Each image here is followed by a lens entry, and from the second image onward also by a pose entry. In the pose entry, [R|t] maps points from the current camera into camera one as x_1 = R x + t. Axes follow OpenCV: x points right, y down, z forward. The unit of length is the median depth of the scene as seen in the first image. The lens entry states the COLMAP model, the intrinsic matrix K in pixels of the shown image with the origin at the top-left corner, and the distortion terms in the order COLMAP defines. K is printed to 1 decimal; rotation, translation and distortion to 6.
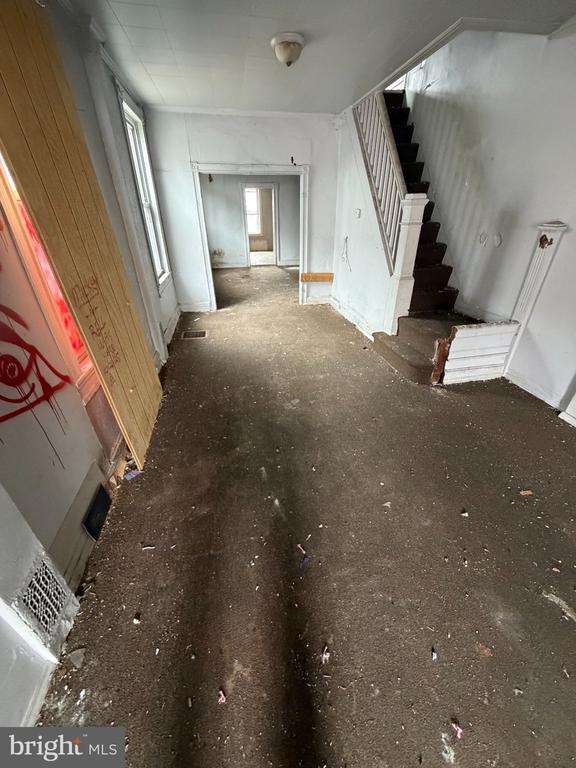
lens RADIAL K [[306.0, 0, 287.8], [0, 306.0, 385.0], [0, 0, 1]] dist [0.000807, -0.000089]
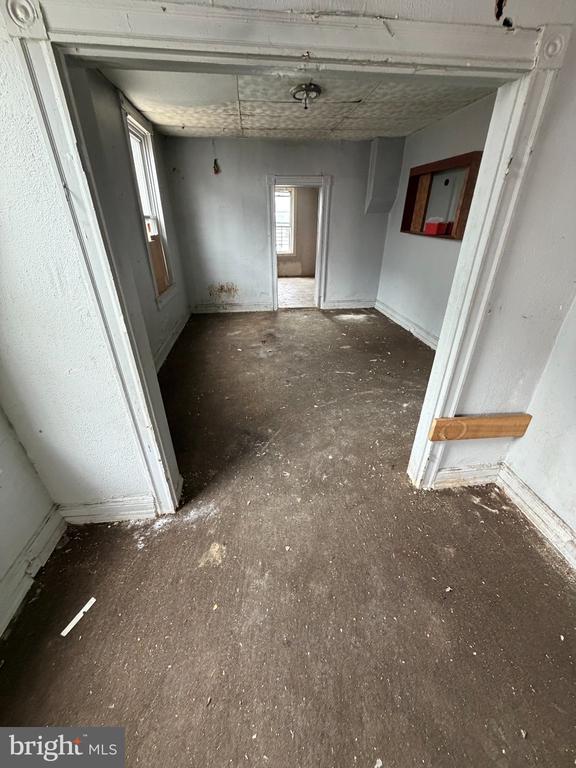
lens RADIAL K [[306.0, 0, 286.7], [0, 306.0, 384.4], [0, 0, 1]] dist [0.000807, -0.000089]
pose [[0.996533, 0.045798, -0.069463, -0.090579], [-0.047745, 0.998504, -0.026635, -0.374204], [0.068139, 0.029860, 0.997229, 0.649346]]
